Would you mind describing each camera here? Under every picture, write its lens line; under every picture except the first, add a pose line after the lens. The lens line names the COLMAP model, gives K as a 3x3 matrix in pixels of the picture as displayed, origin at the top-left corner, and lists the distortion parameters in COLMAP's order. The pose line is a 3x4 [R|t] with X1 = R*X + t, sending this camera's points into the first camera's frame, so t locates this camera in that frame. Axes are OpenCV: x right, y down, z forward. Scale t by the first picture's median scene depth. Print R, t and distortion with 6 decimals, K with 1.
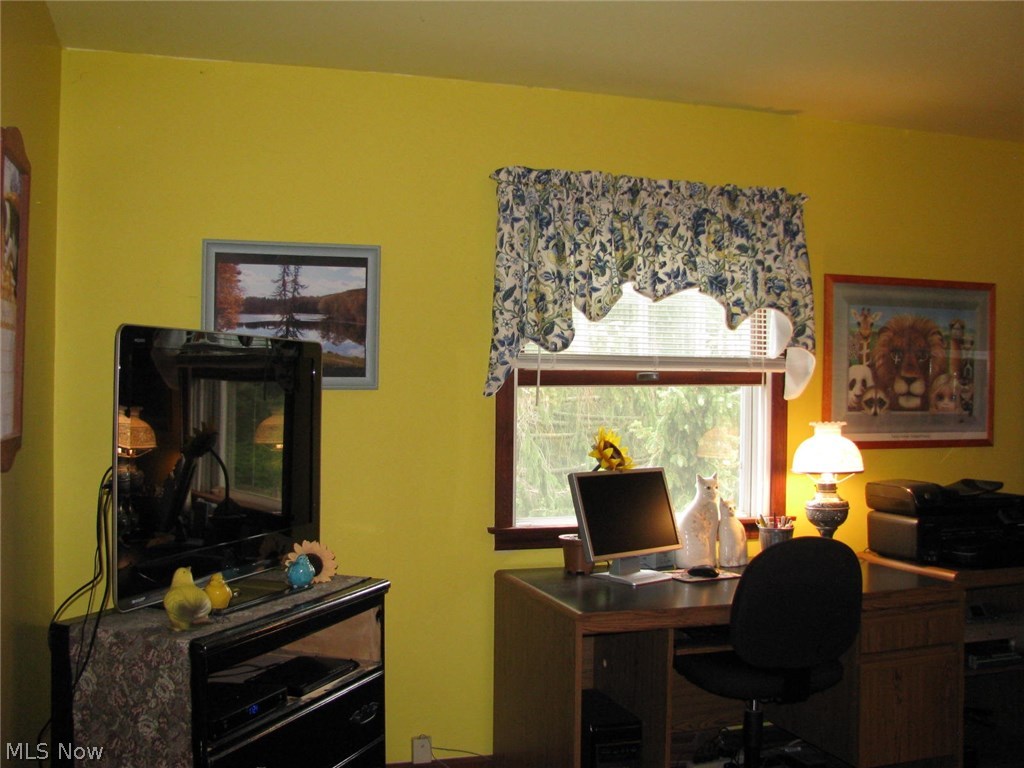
lens RADIAL K [[1079.1, 0, 516.5], [0, 1079.1, 365.9], [0, 0, 1]] dist [-0.222499, 0.263287]
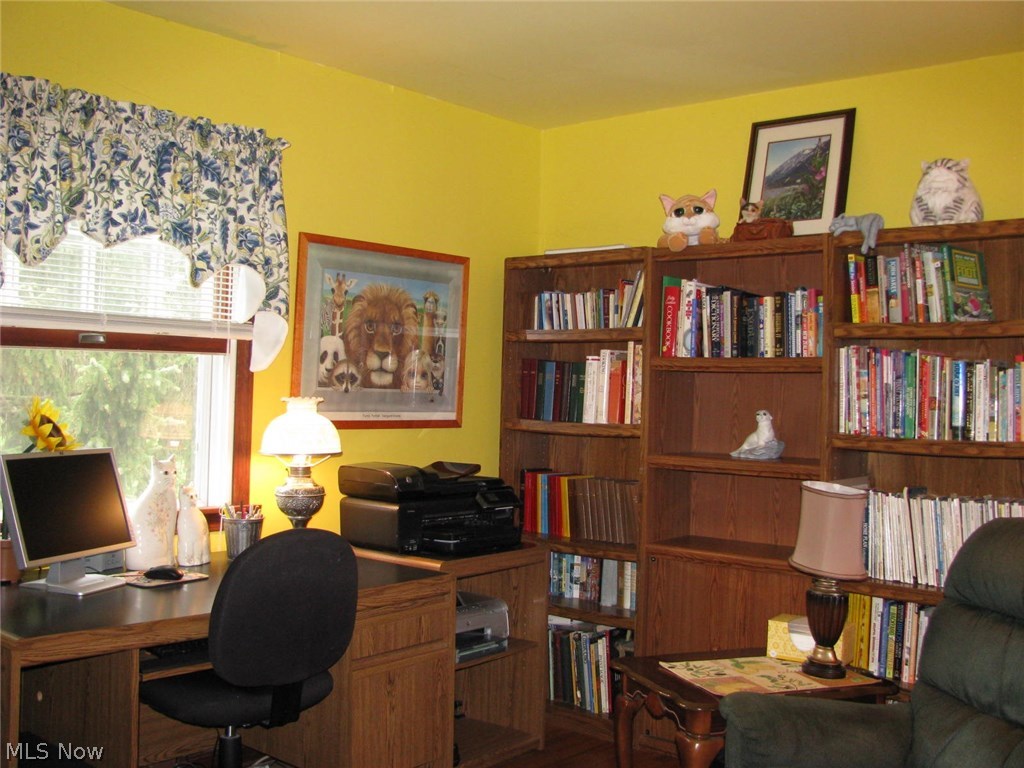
lens RADIAL K [[1079.1, 0, 516.5], [0, 1079.1, 365.9], [0, 0, 1]] dist [-0.222499, 0.263287]
pose [[0.851196, 0.026646, 0.524171, -0.021739], [-0.033104, 0.999448, 0.002950, 0.017989], [-0.523803, -0.019863, 0.851608, 0.146869]]
